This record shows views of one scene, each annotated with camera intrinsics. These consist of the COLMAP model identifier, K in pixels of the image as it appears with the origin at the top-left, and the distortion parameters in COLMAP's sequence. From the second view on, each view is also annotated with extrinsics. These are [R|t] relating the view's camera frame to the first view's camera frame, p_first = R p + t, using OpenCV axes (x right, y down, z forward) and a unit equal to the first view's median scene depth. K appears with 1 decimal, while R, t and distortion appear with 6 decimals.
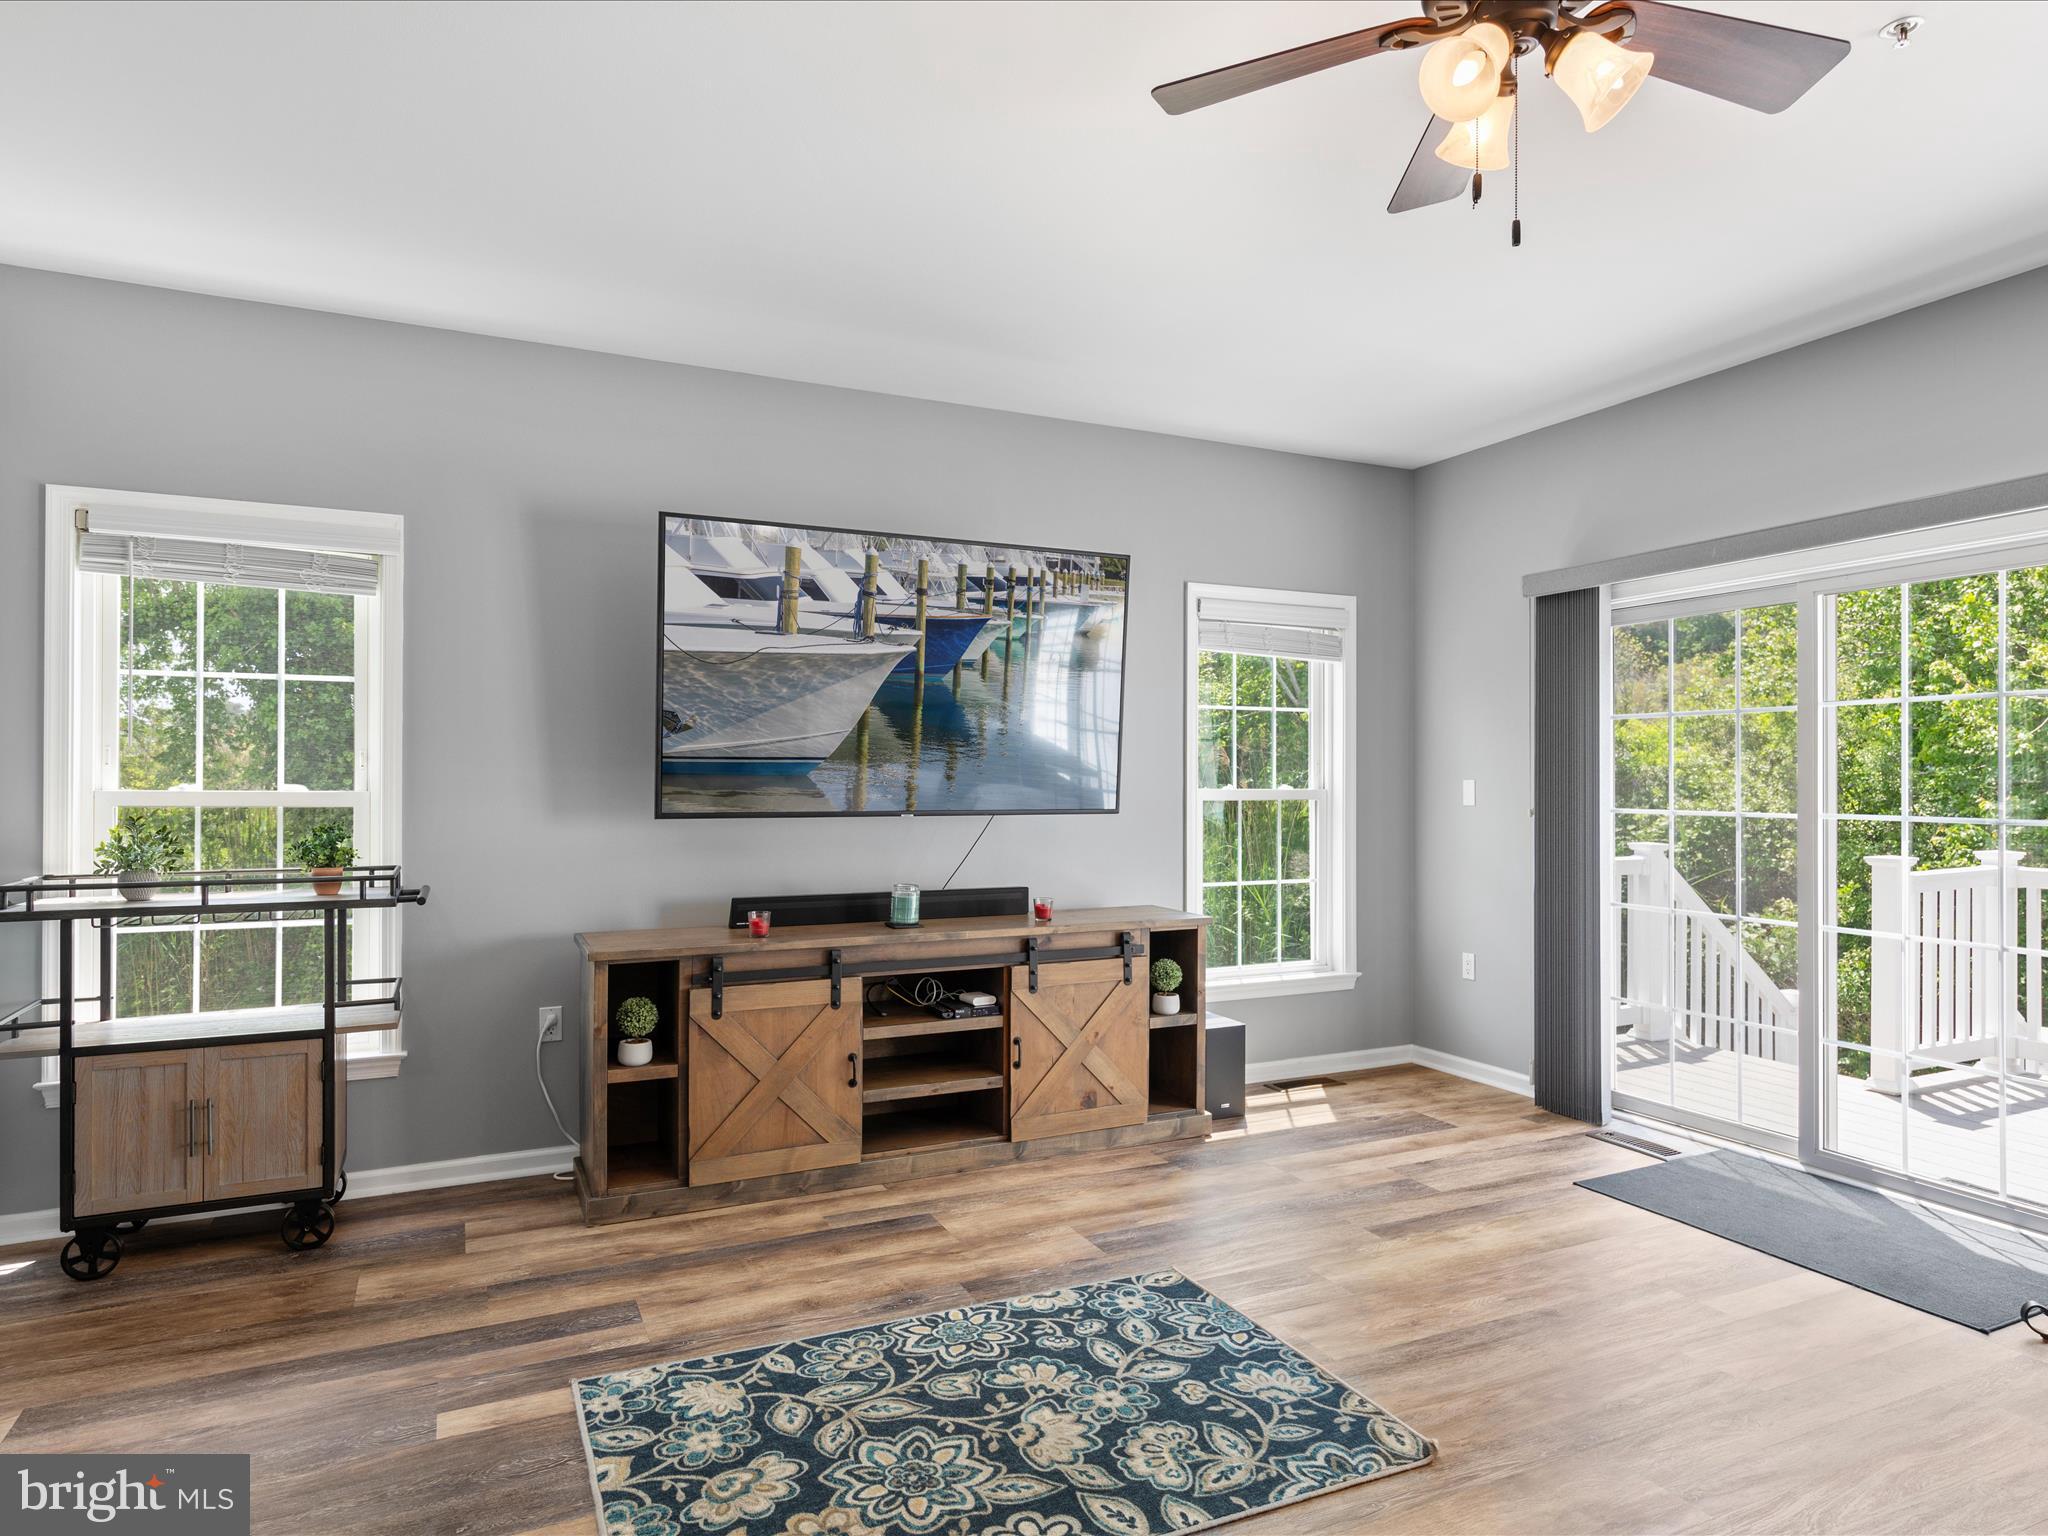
lens RADIAL K [[1195.2, 0, 1031.8], [0, 1195.2, 777.1], [0, 0, 1]] dist [0.002795, 0.000607]
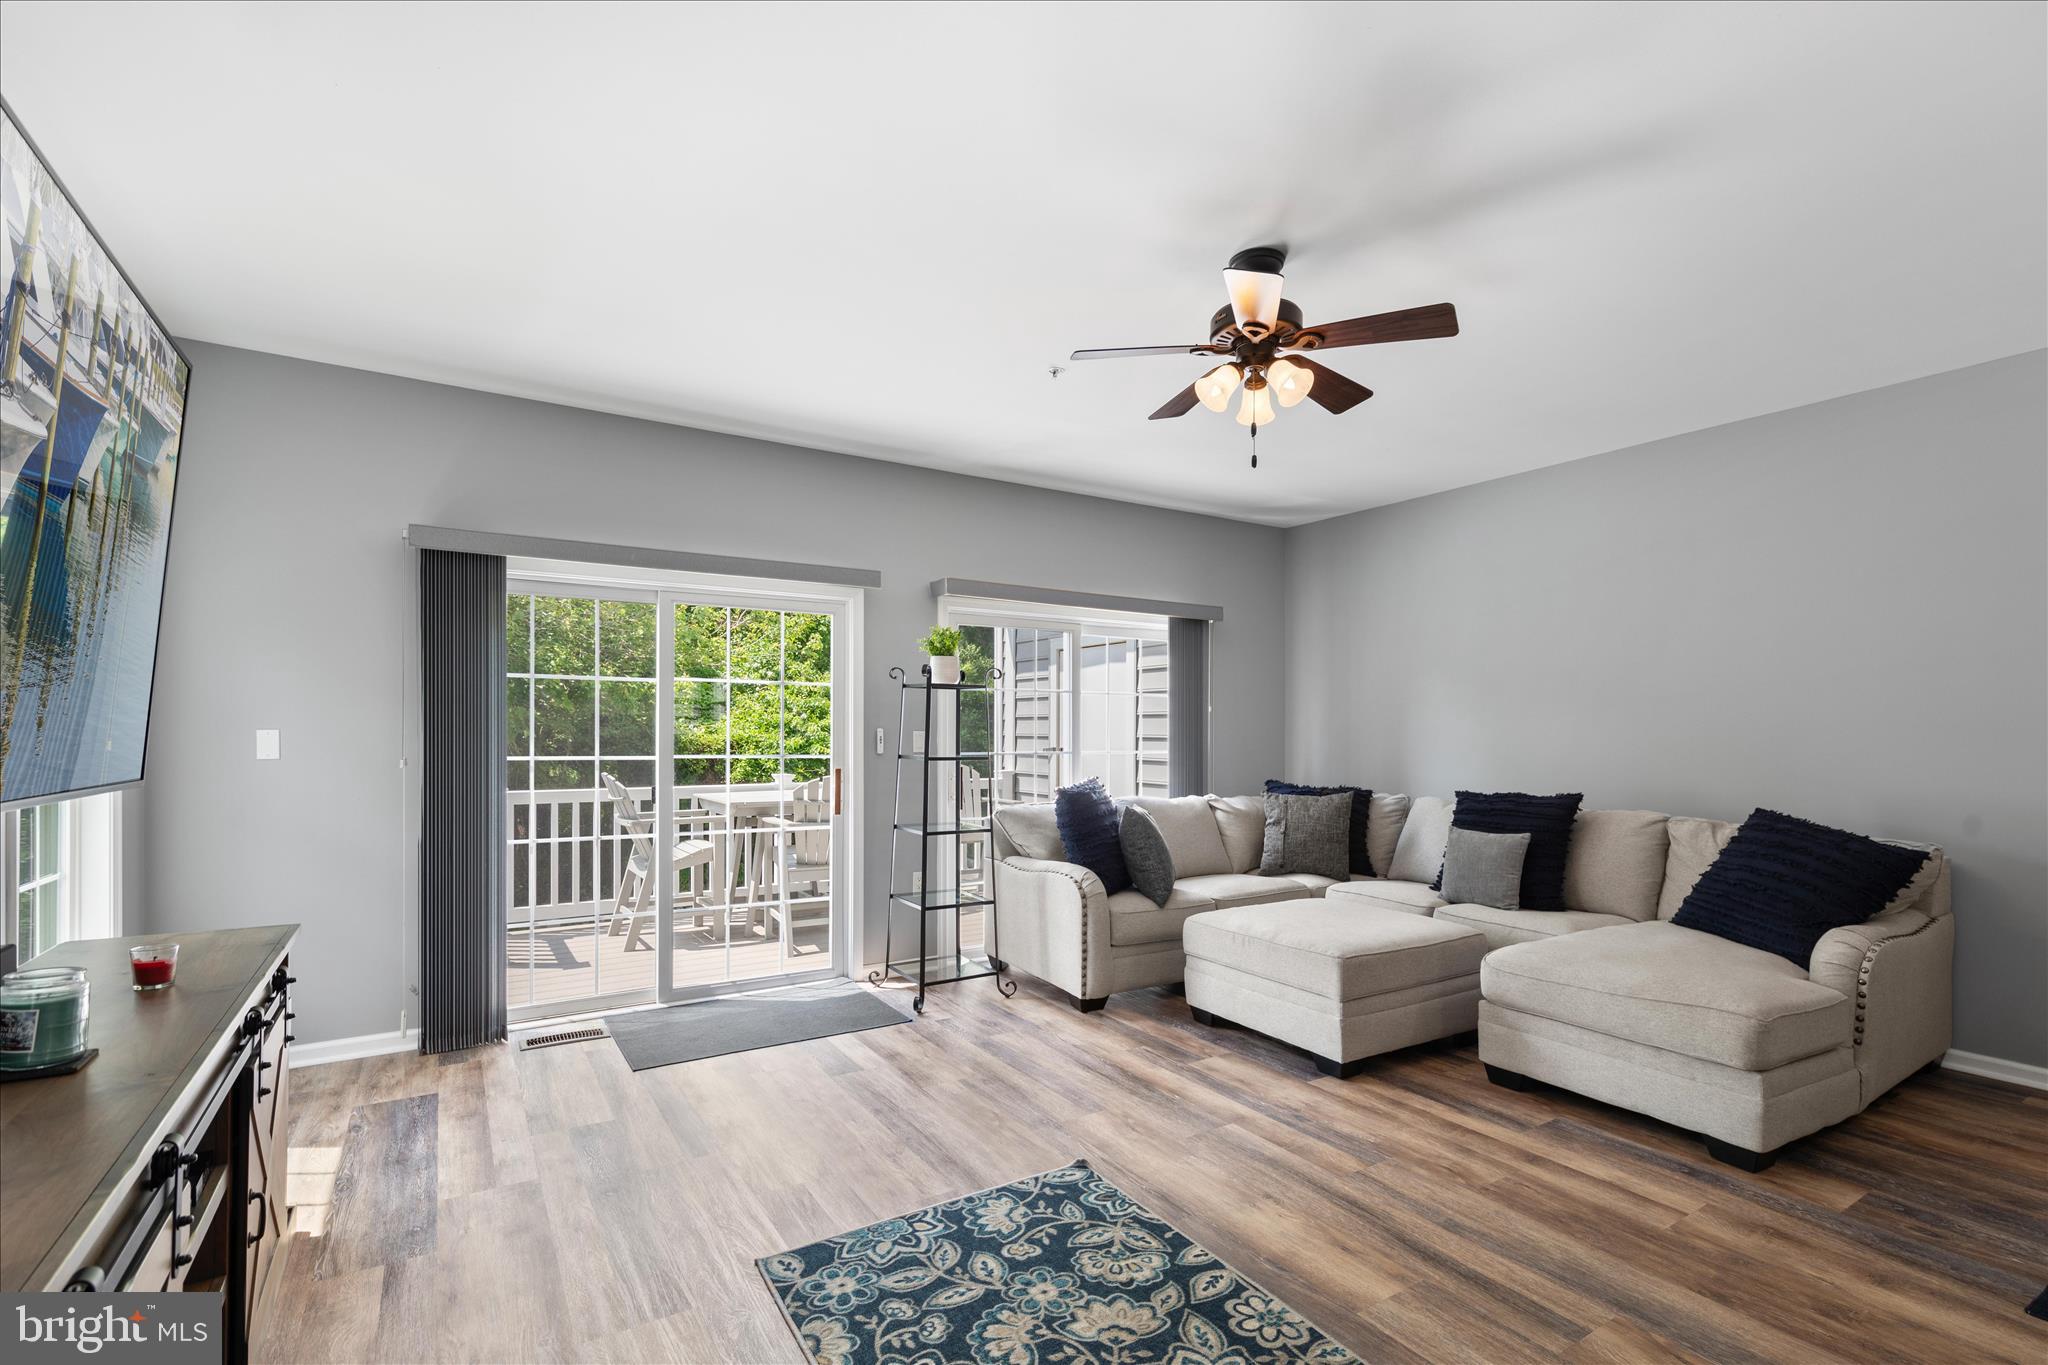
lens RADIAL K [[937.3, 0, 1018.0], [0, 937.3, 714.8], [0, 0, 1]] dist [0.004031, 0.000717]
pose [[-0.113289, 0.017118, 0.993415, -0.517937], [-0.006193, 0.999820, -0.017935, 0.000521], [-0.993543, -0.008184, -0.113163, 0.724005]]
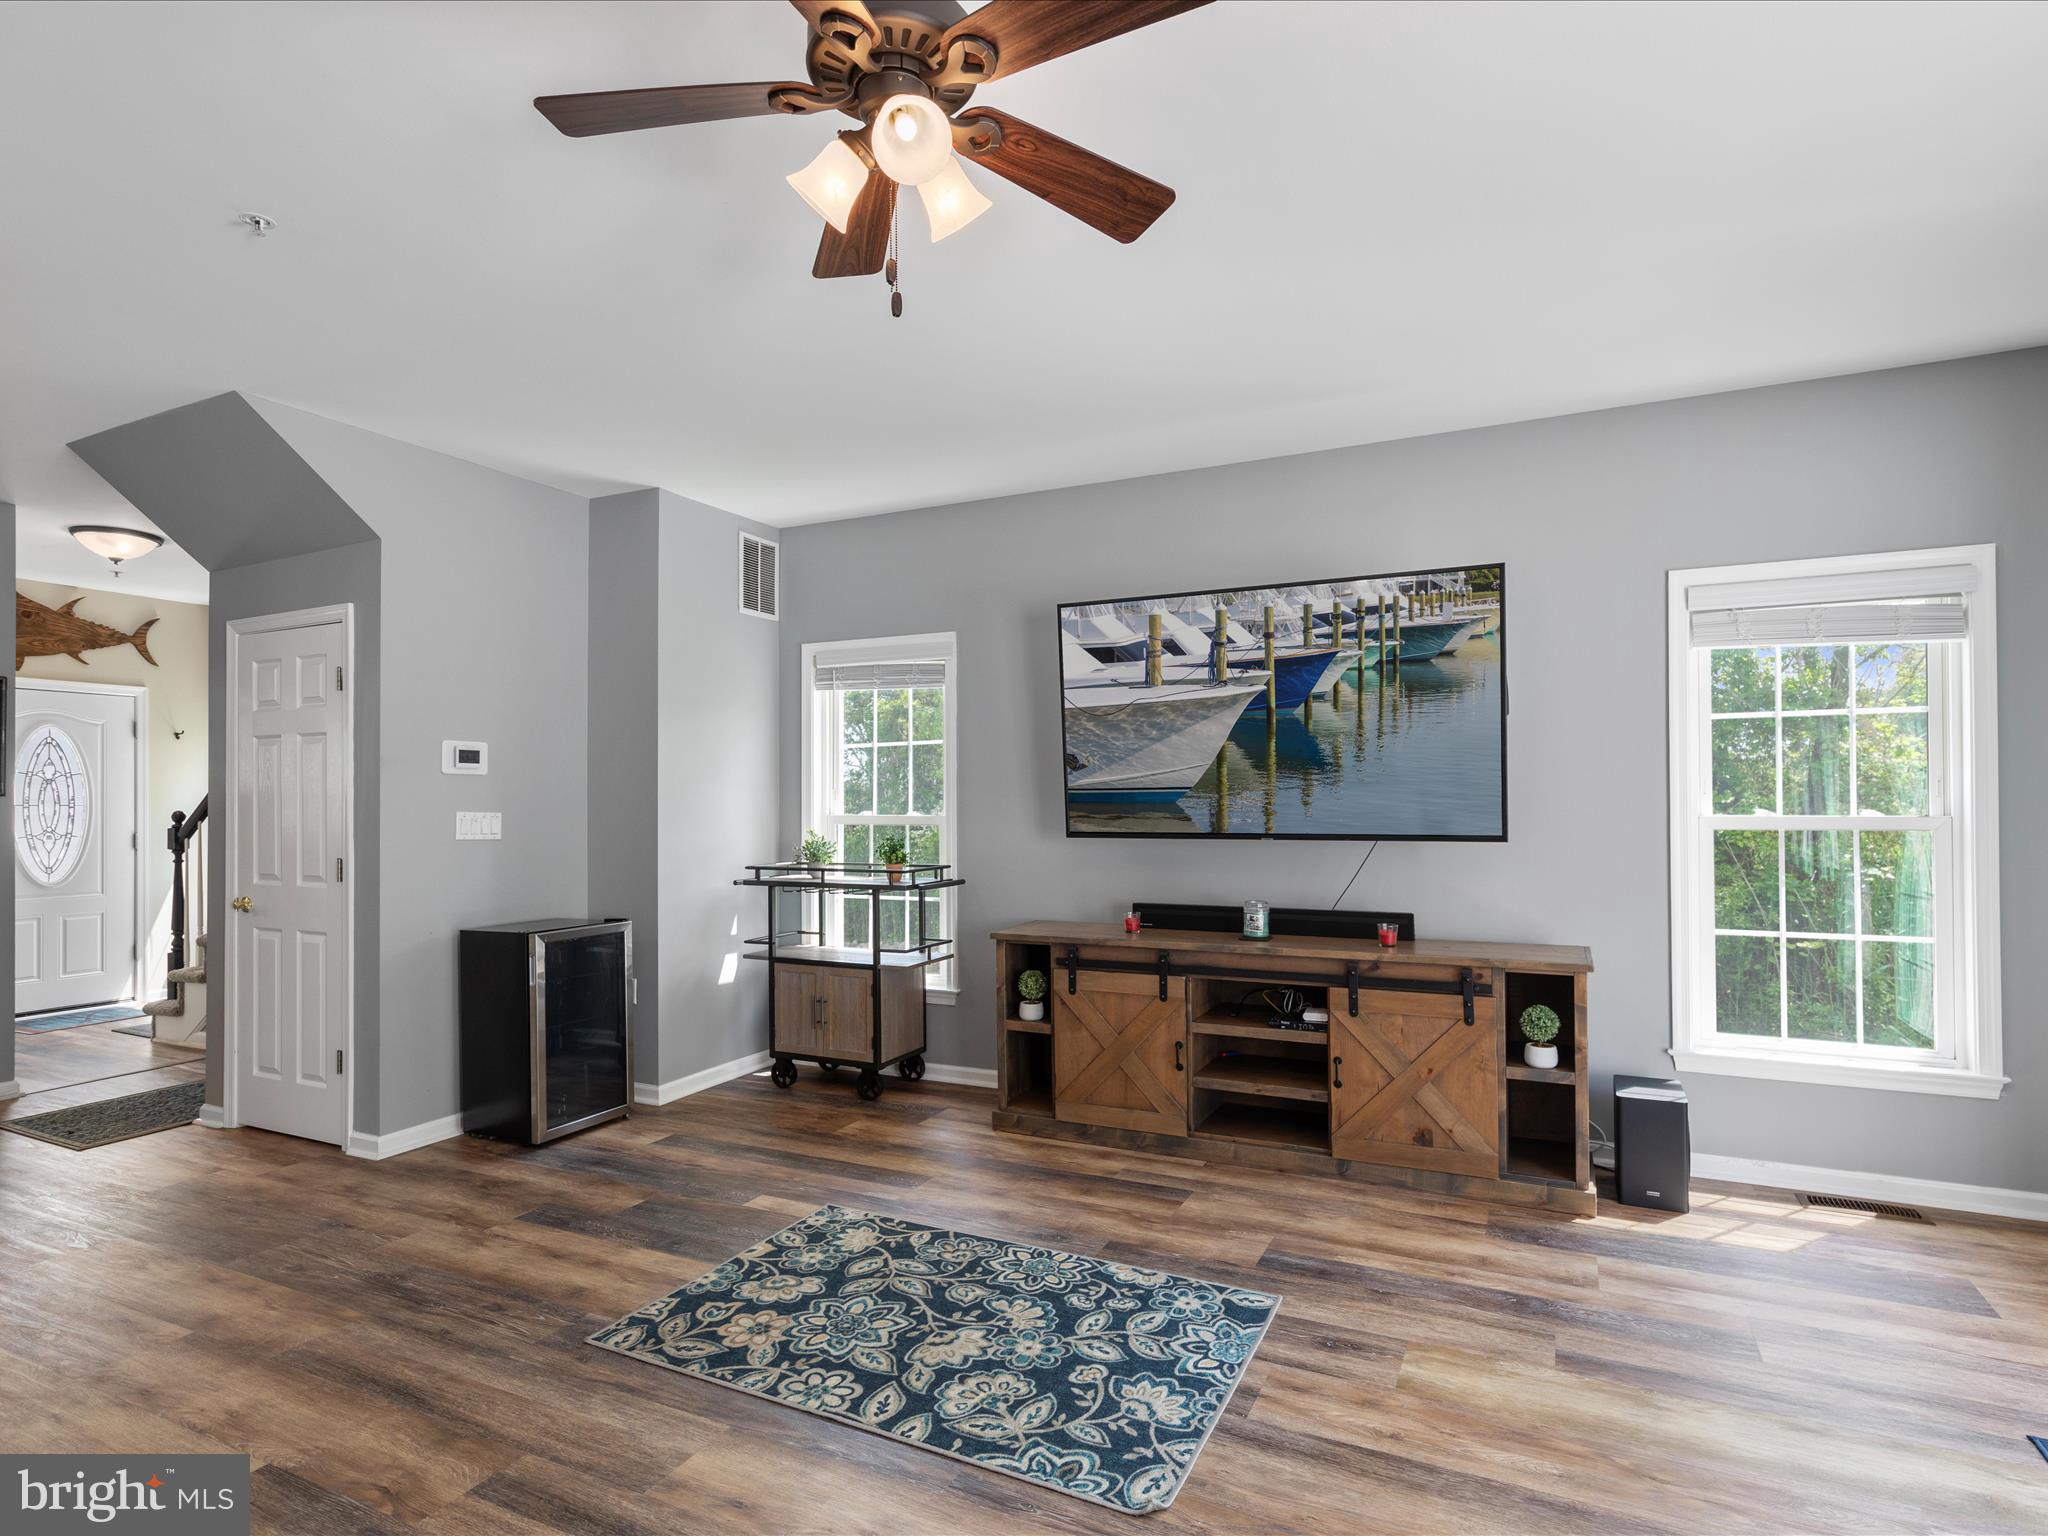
lens RADIAL K [[1066.9, 0, 1037.9], [0, 1066.9, 783.3], [0, 0, 1]] dist [0.001532, 0.000591]
pose [[0.633501, -0.019204, -0.773503, 0.561997], [0.007605, 0.999798, -0.018595, -0.002334], [0.773704, 0.005898, 0.633519, 0.226957]]
